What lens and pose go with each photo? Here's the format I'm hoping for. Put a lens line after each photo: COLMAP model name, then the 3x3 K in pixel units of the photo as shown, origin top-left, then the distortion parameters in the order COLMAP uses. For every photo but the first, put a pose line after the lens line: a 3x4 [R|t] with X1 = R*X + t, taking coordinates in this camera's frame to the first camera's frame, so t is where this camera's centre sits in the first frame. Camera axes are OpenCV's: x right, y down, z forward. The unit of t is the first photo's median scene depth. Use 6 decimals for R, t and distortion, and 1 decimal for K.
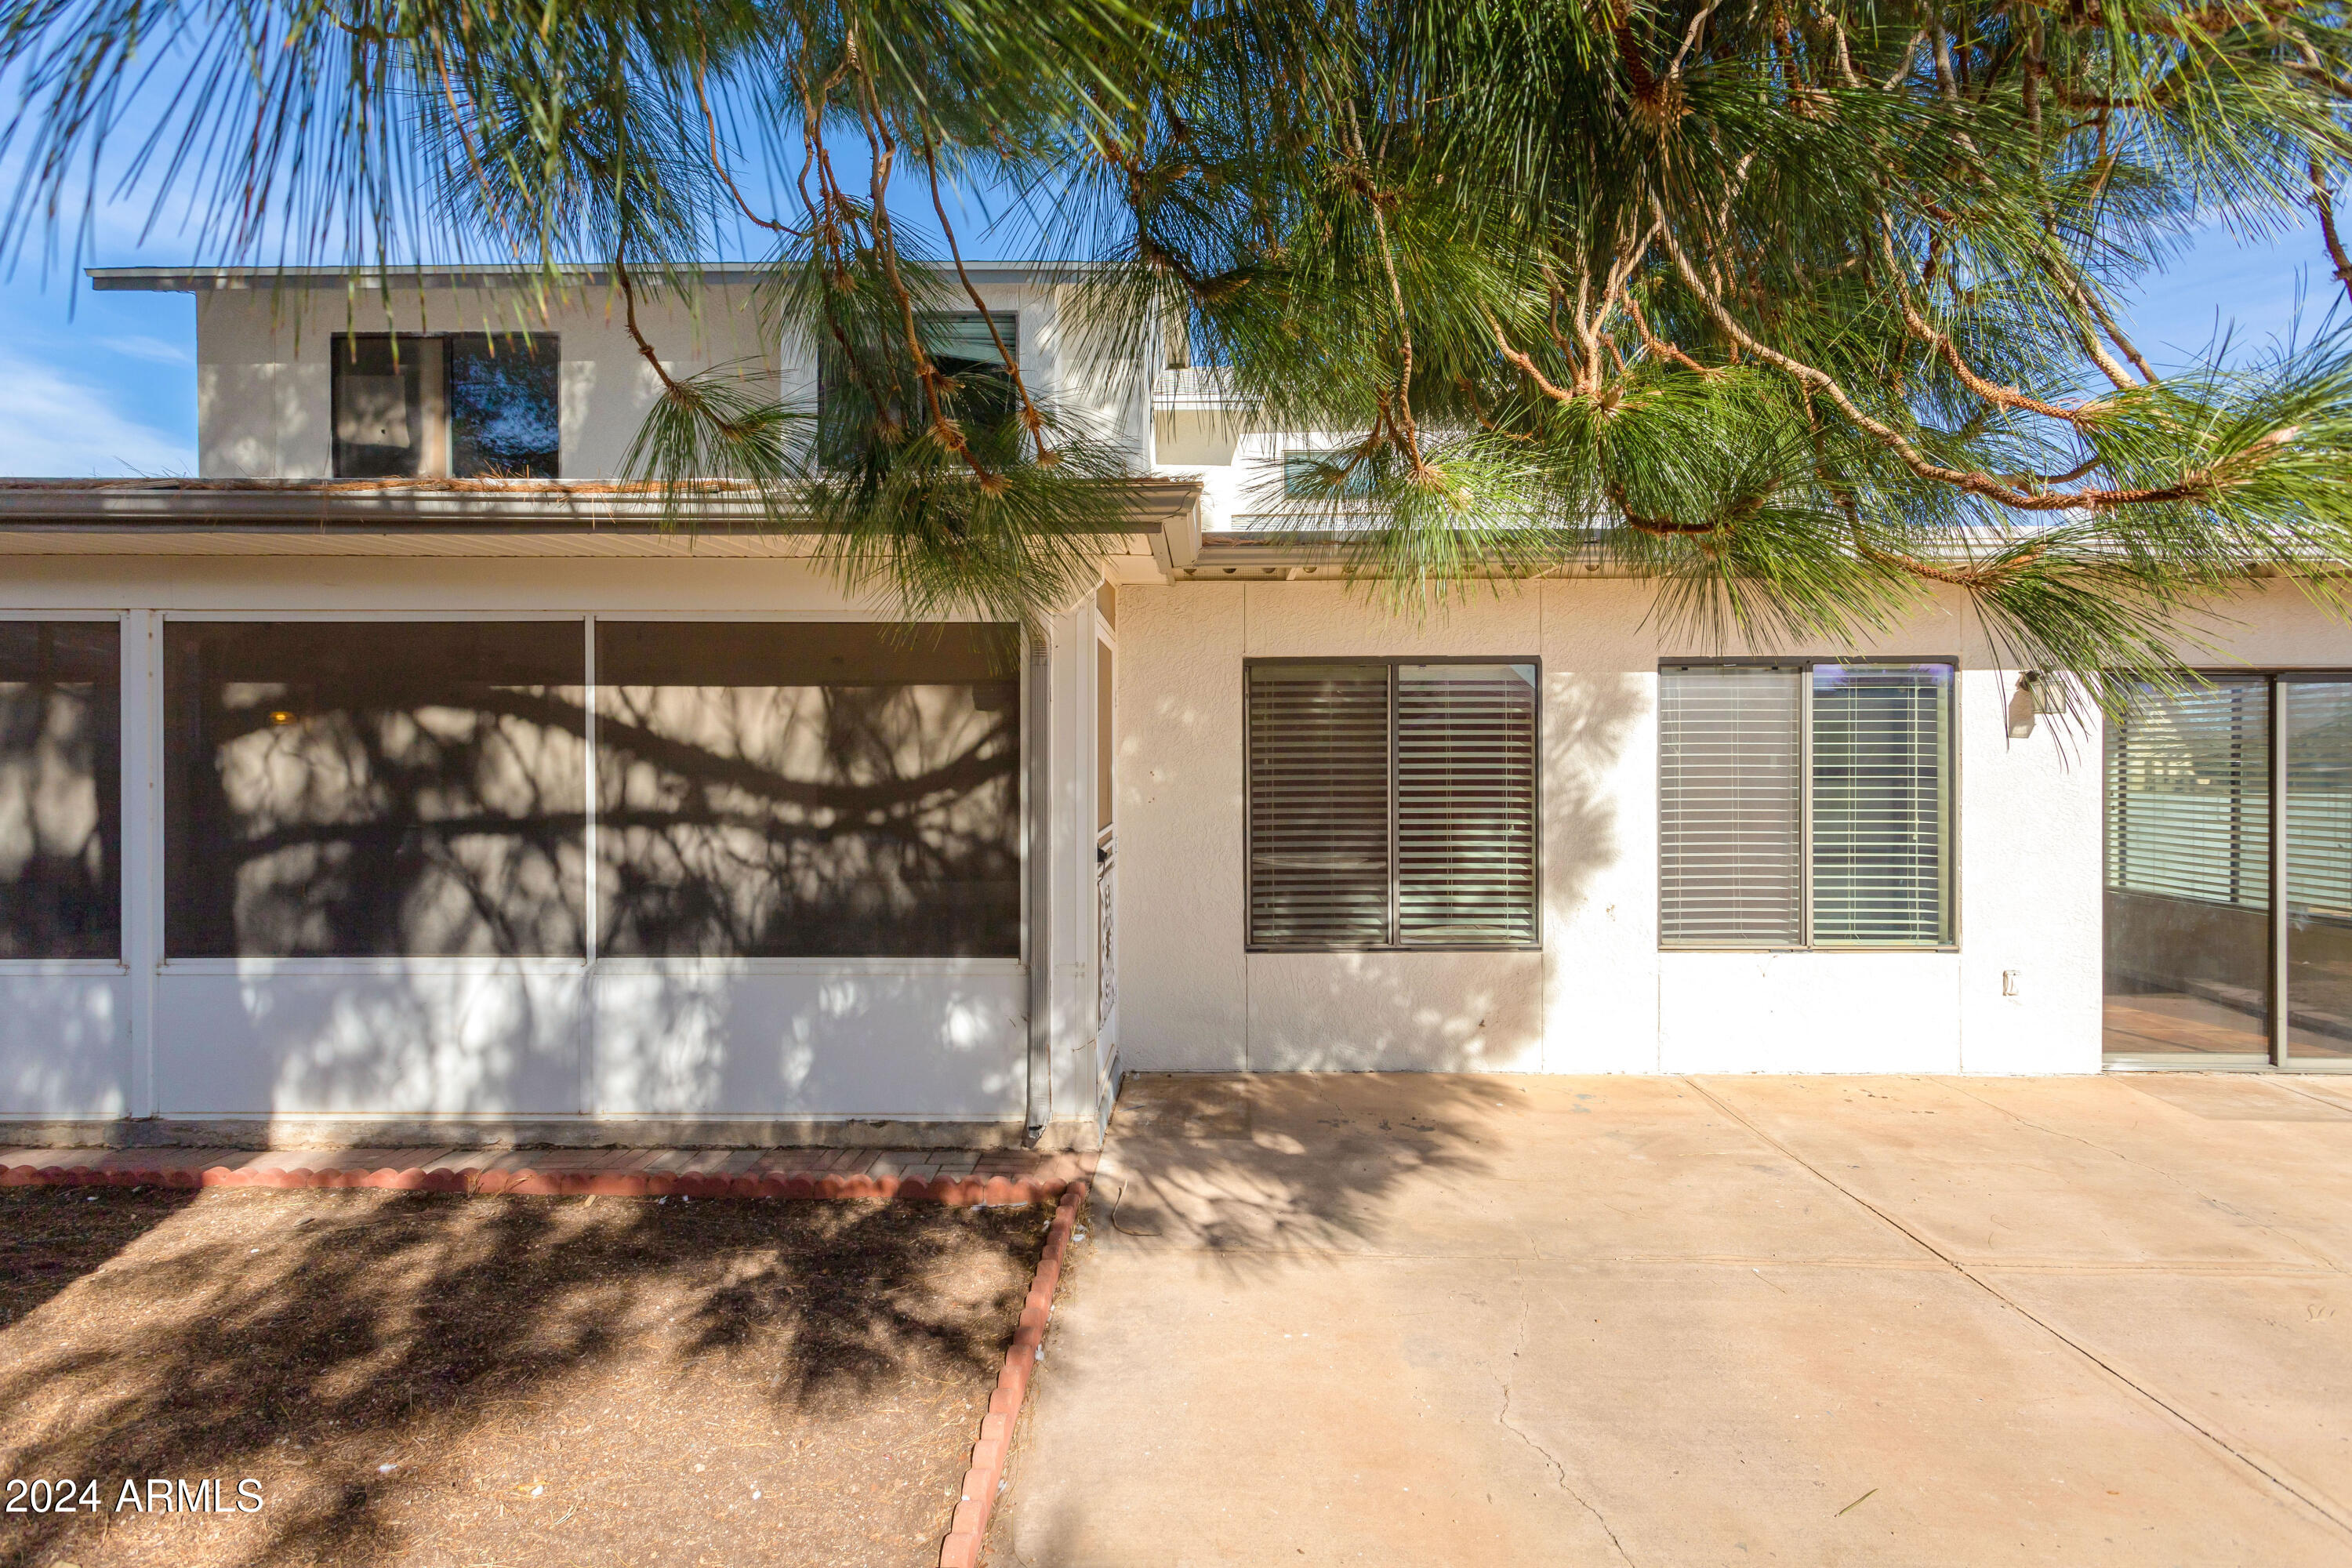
lens RADIAL K [[1142.4, 0, 1190.6], [0, 1142.4, 764.5], [0, 0, 1]] dist [0.005685, 0.000389]
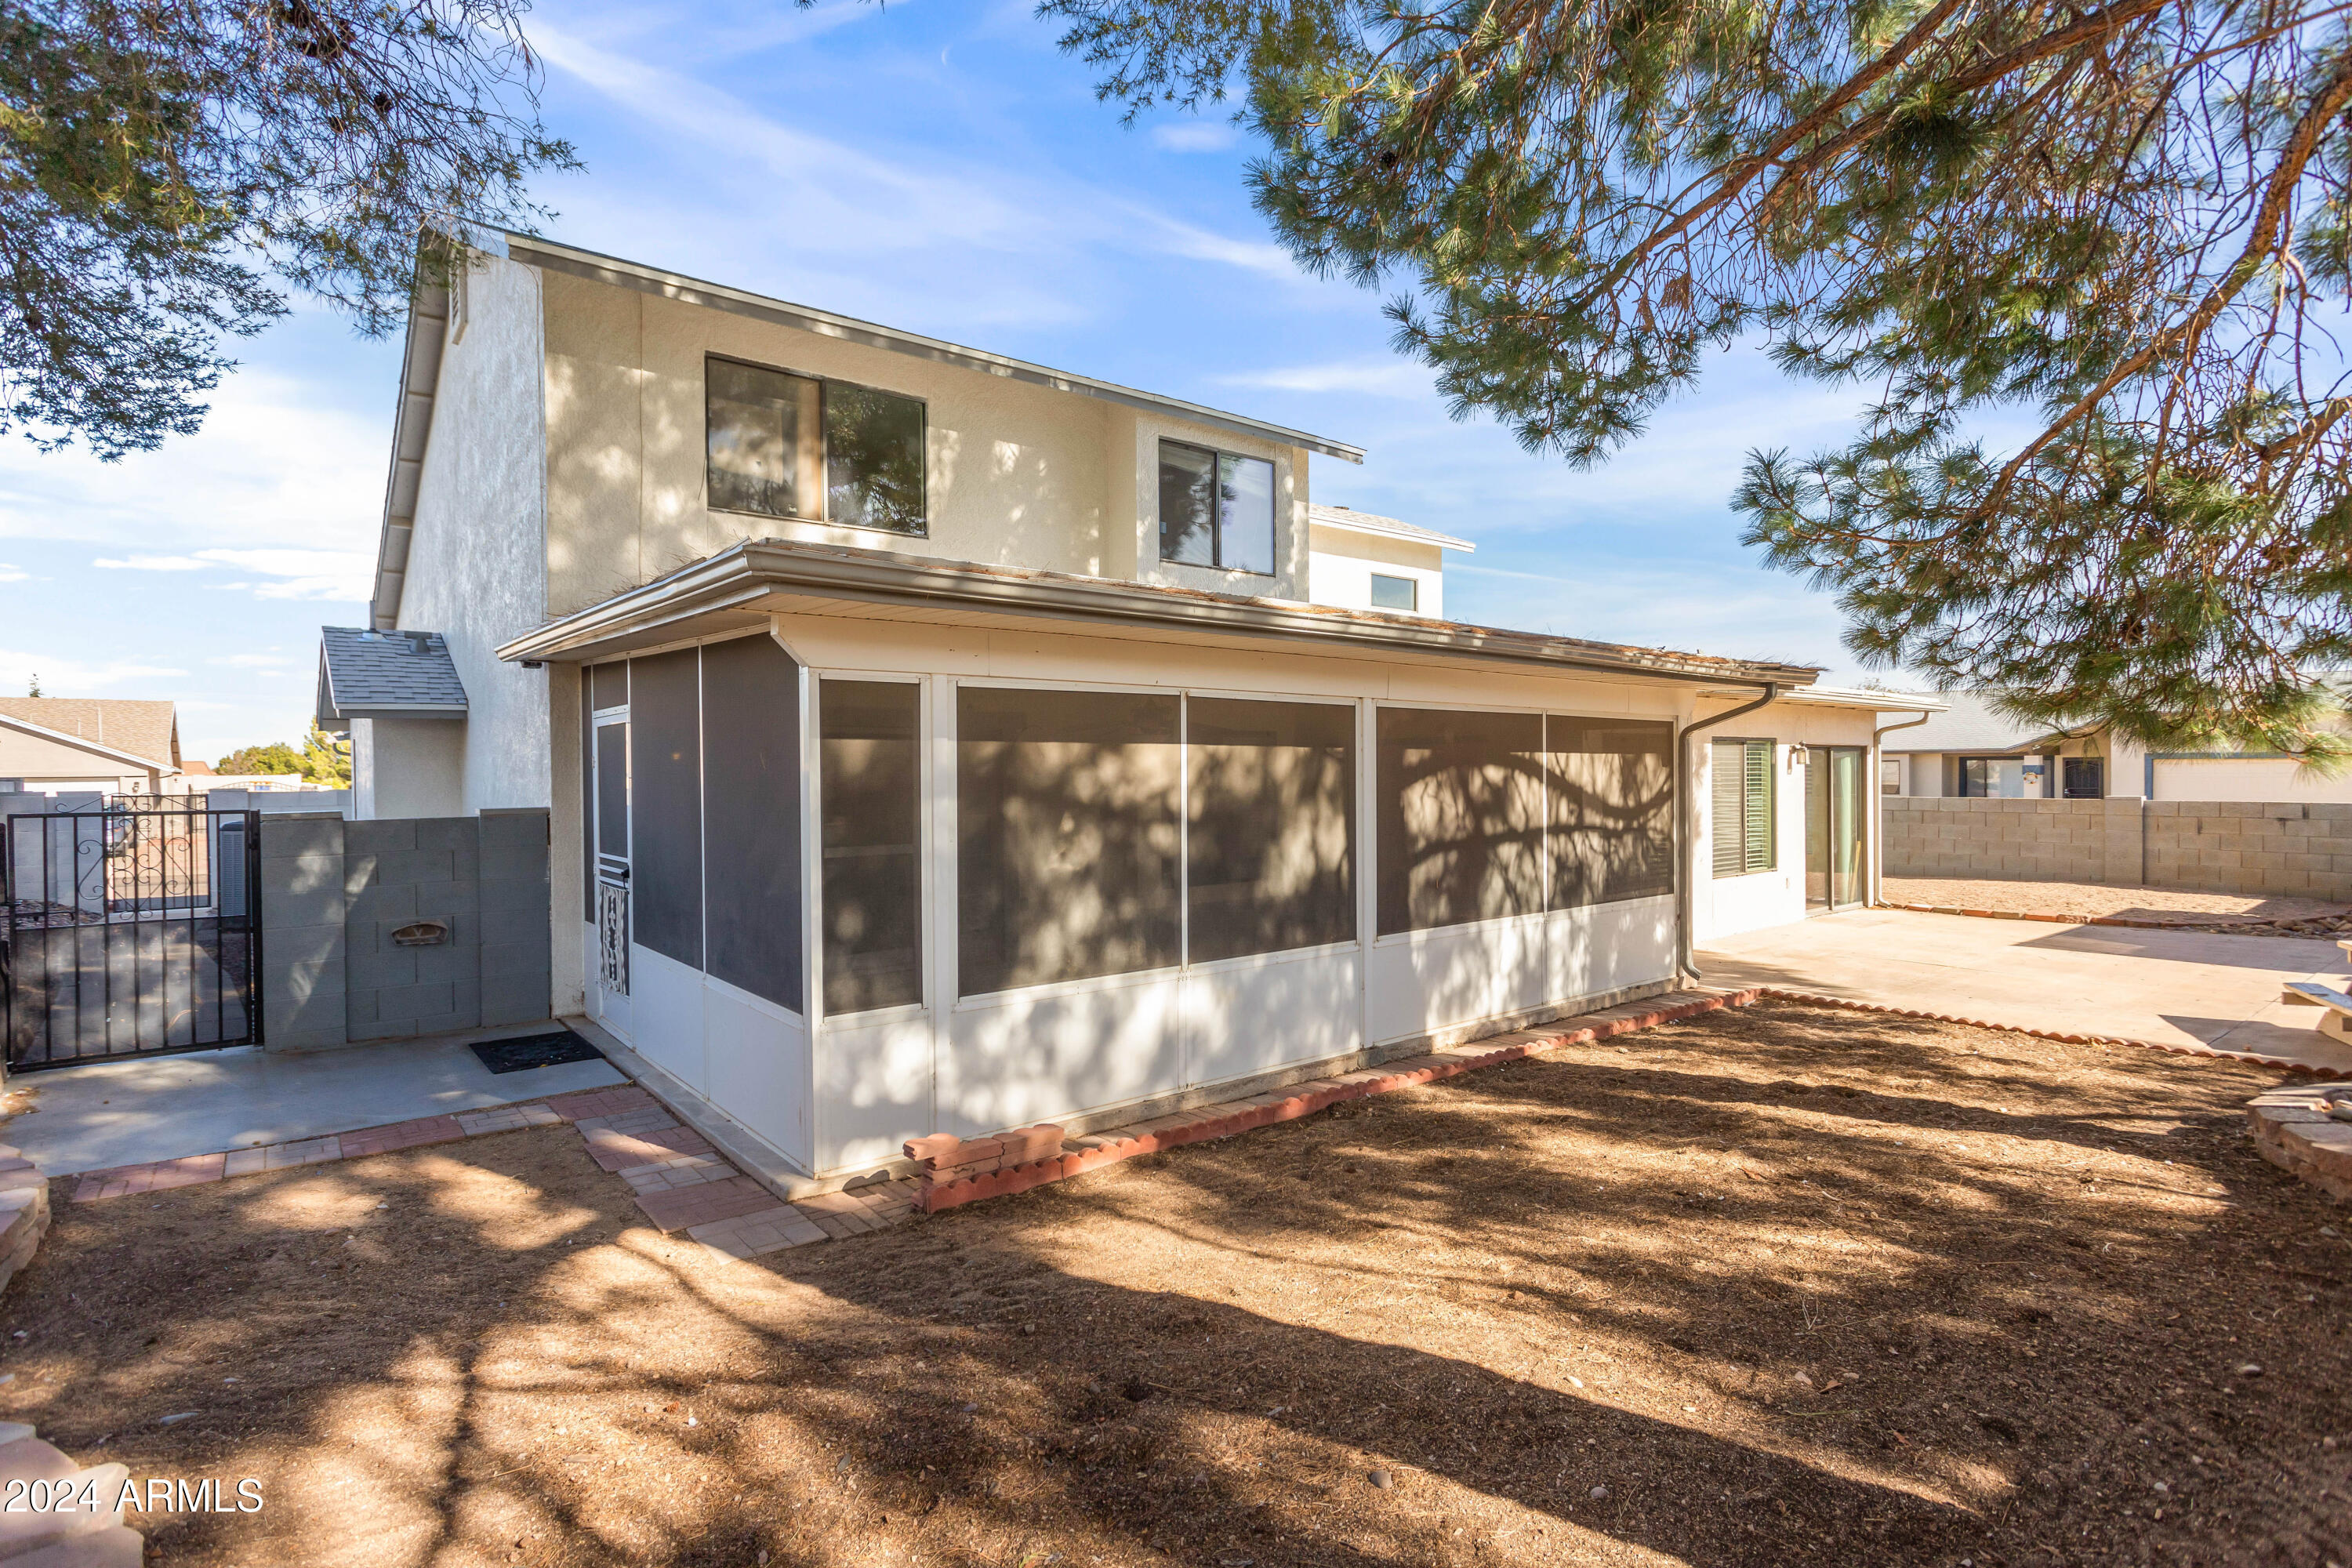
lens RADIAL K [[1142.4, 0, 1179.5], [0, 1142.4, 780.2], [0, 0, 1]] dist [0.005685, 0.000389]
pose [[0.768864, -0.009521, 0.639341, -2.025901], [0.009478, 0.999949, 0.003493, -0.038861], [-0.639342, 0.003374, 0.768915, 0.039728]]
